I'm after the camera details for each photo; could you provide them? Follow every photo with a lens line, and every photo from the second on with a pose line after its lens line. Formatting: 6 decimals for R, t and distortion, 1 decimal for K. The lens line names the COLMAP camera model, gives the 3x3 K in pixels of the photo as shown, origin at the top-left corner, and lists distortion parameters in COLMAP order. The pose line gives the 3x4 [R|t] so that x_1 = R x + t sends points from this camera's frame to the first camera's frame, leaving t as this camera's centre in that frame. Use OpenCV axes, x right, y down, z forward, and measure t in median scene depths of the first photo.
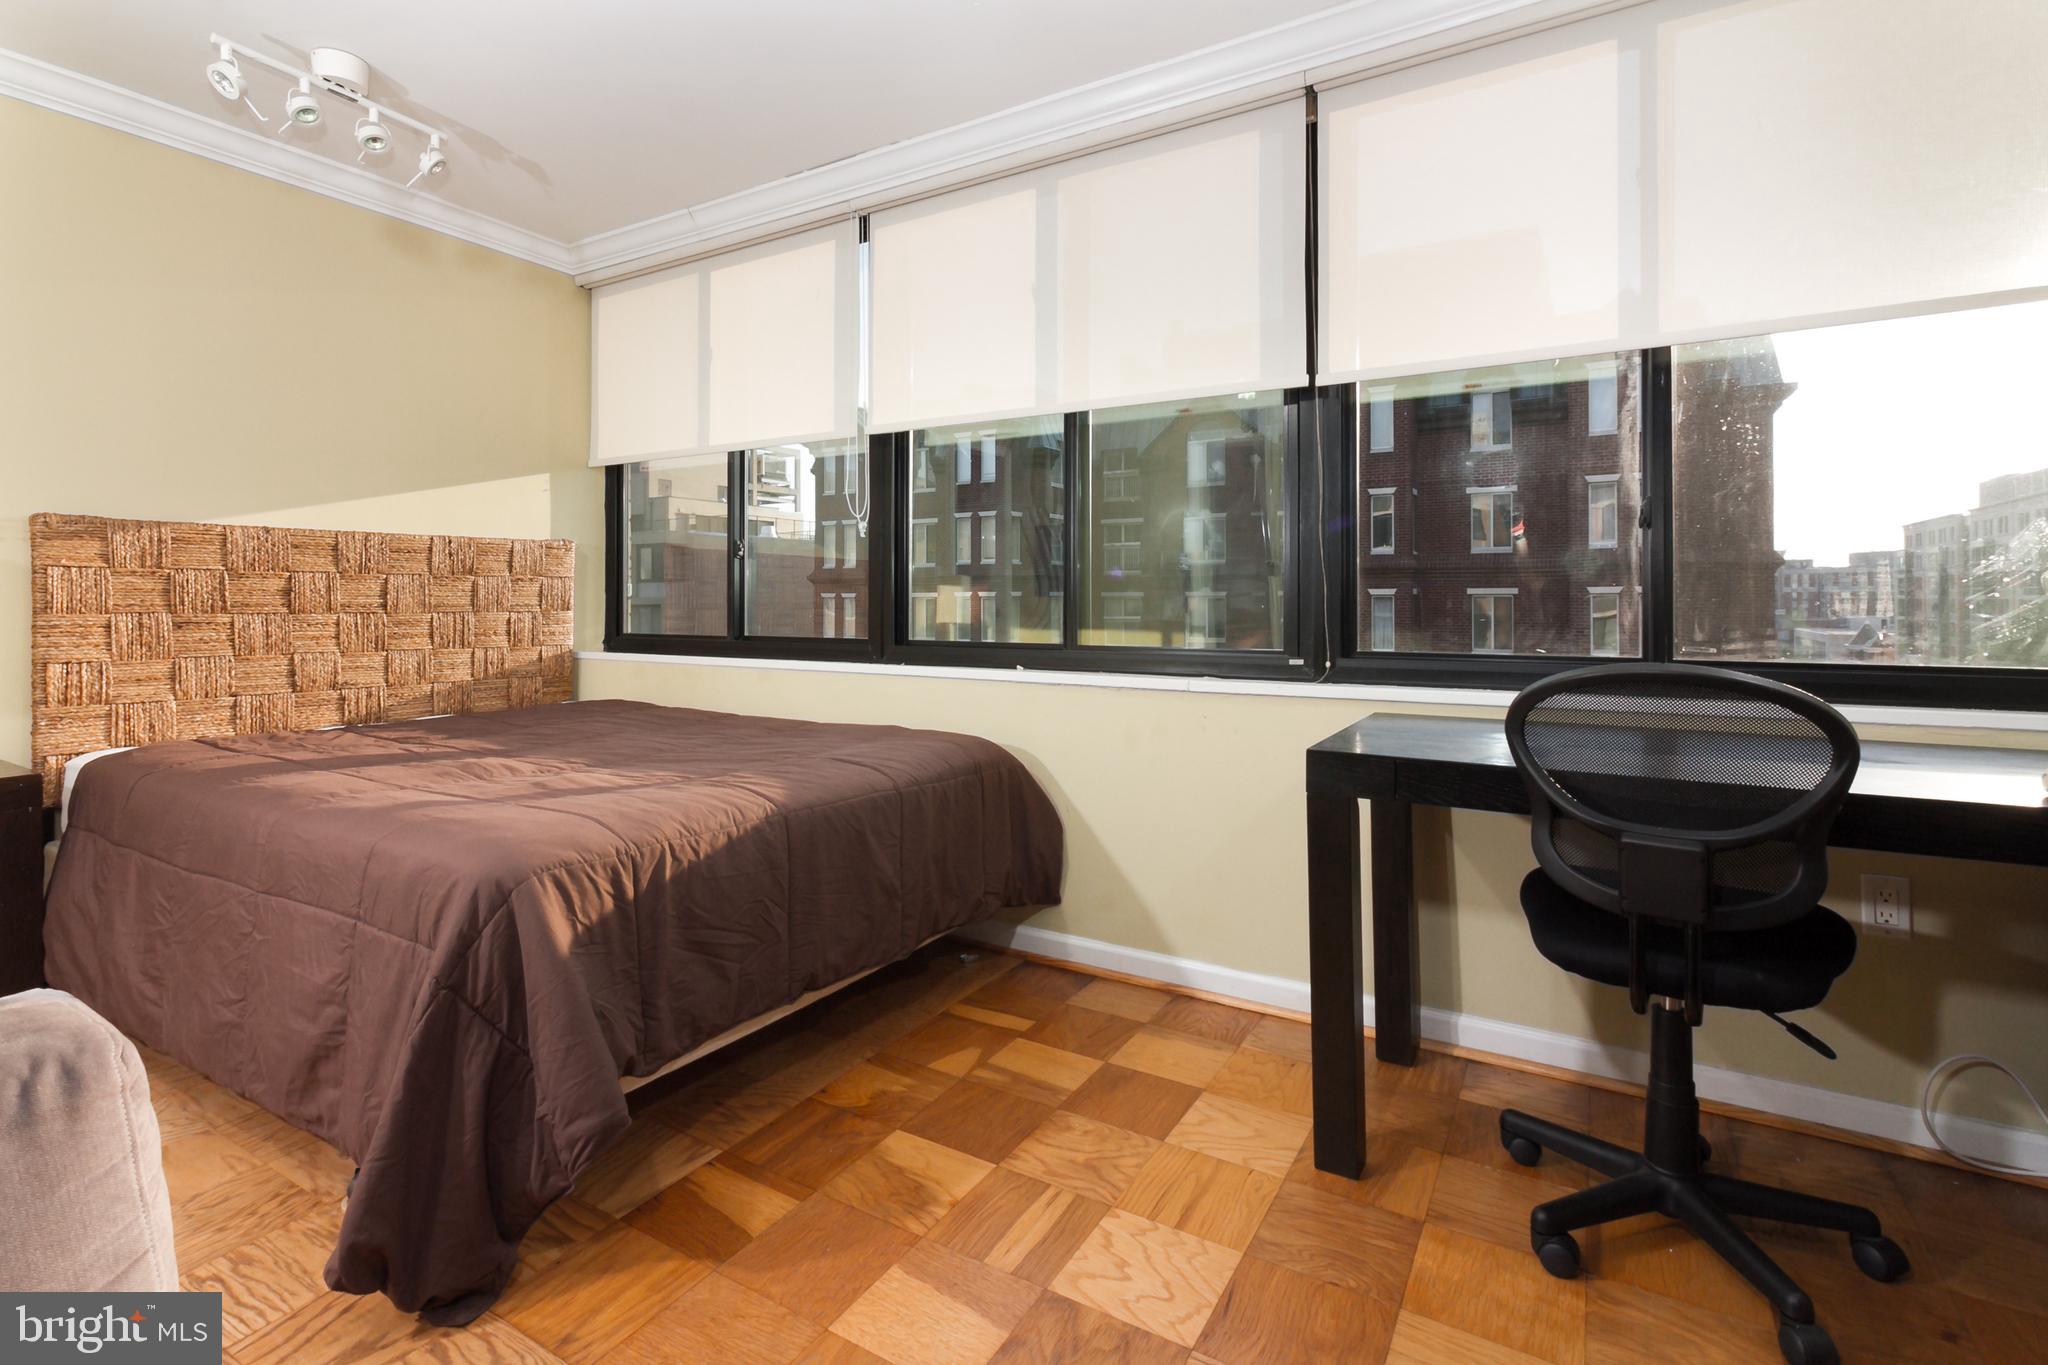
lens RADIAL K [[955.3, 0, 1011.8], [0, 955.3, 604.0], [0, 0, 1]] dist [0.003896, 0.002239]
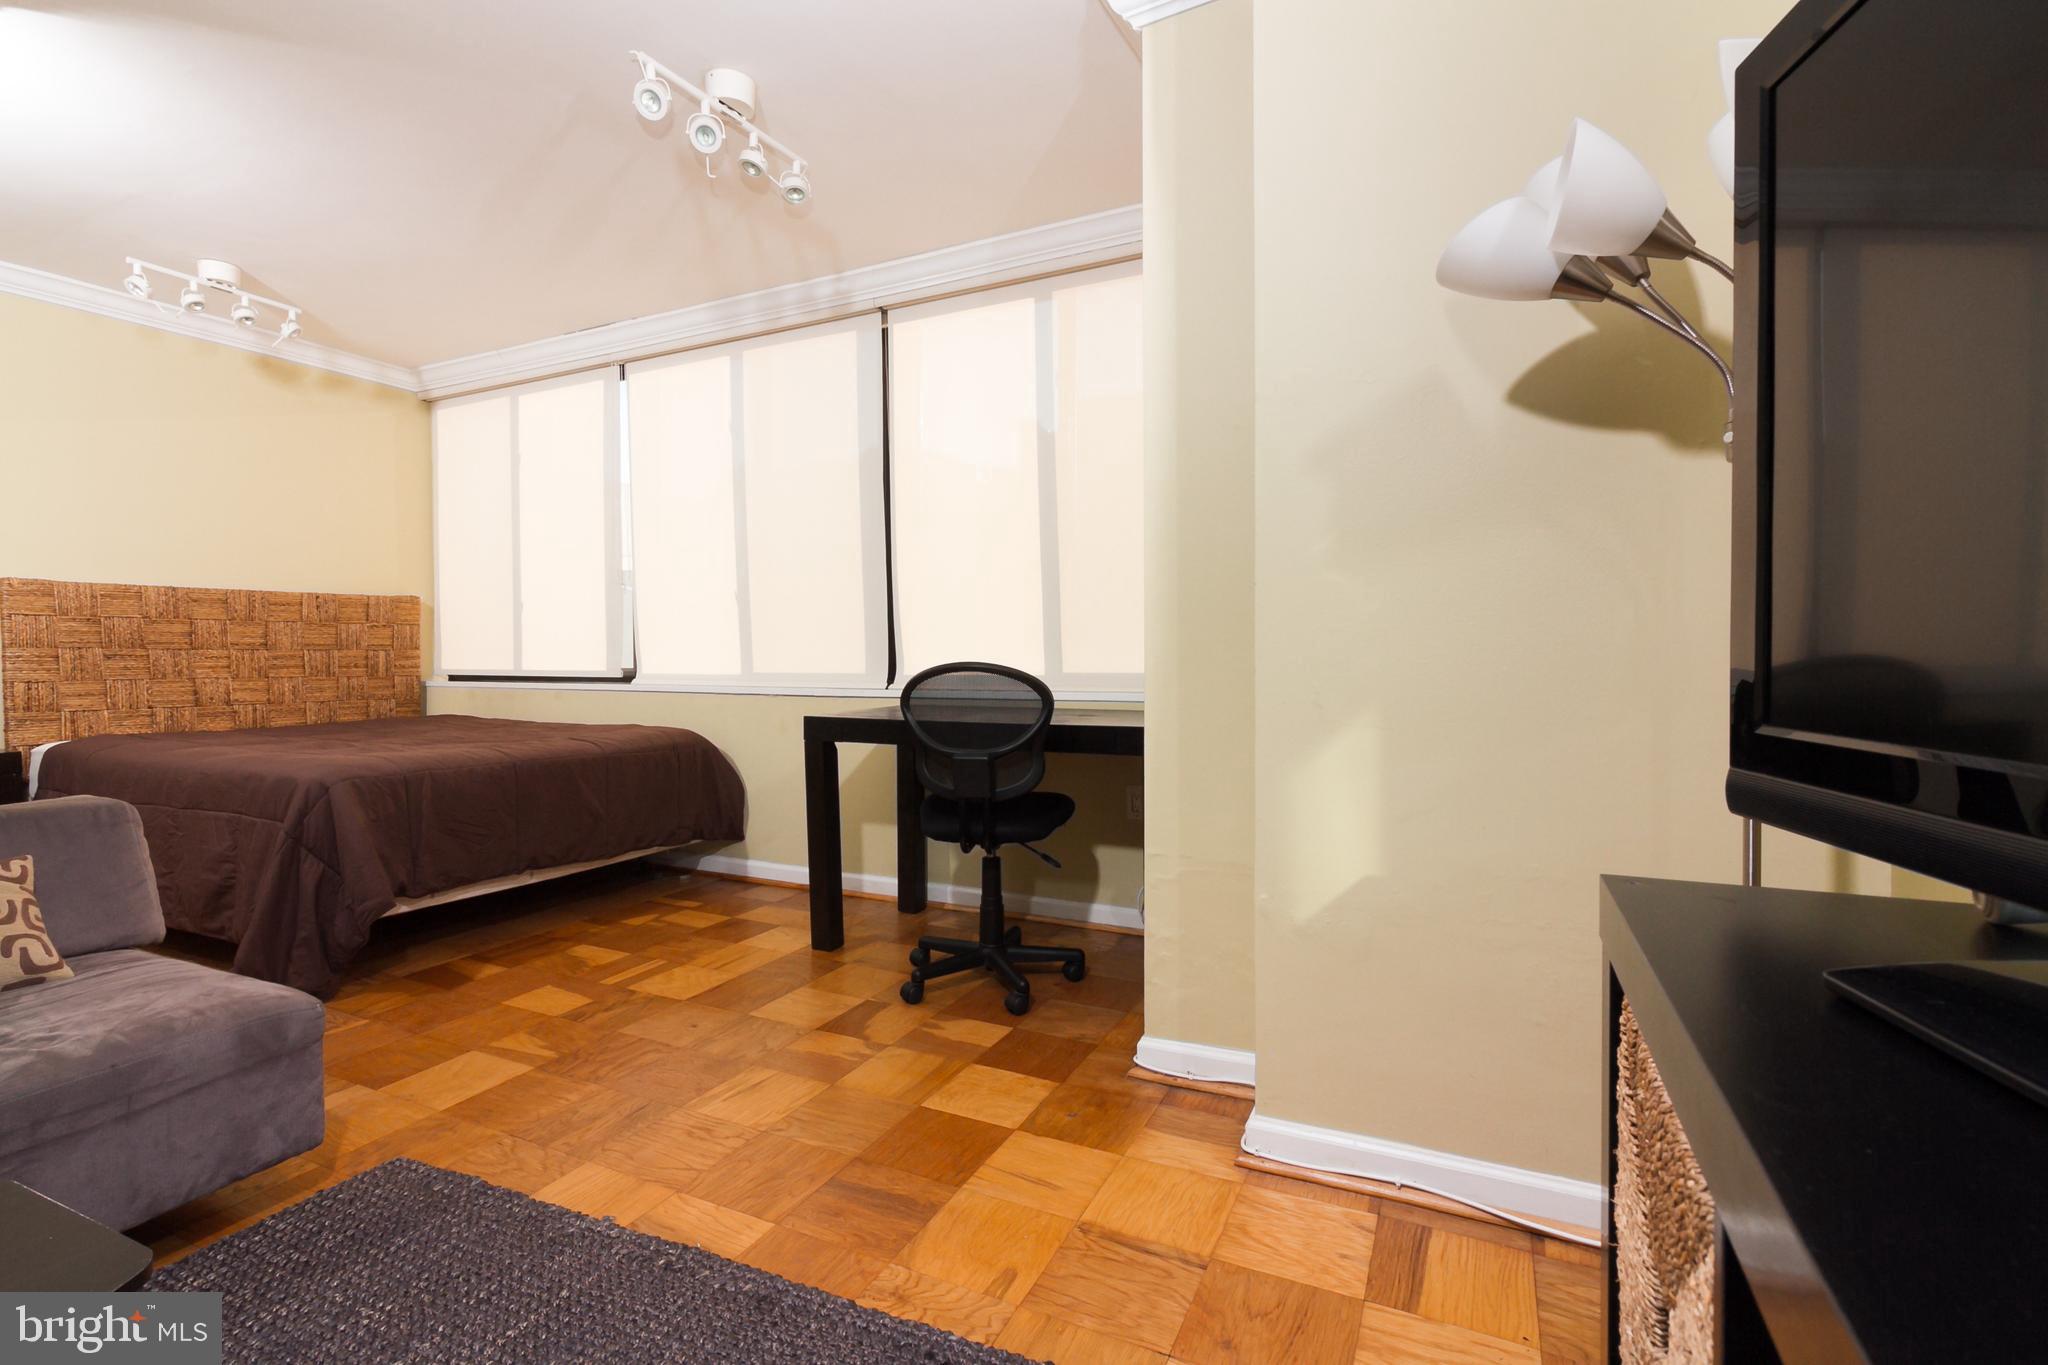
lens RADIAL K [[955.3, 0, 1025.1], [0, 955.3, 682.4], [0, 0, 1]] dist [0.003896, 0.002239]
pose [[0.997235, -0.006475, 0.074026, 0.396101], [0.004549, 0.999647, 0.026157, 0.031119], [-0.074169, -0.025748, 0.996913, -0.543656]]
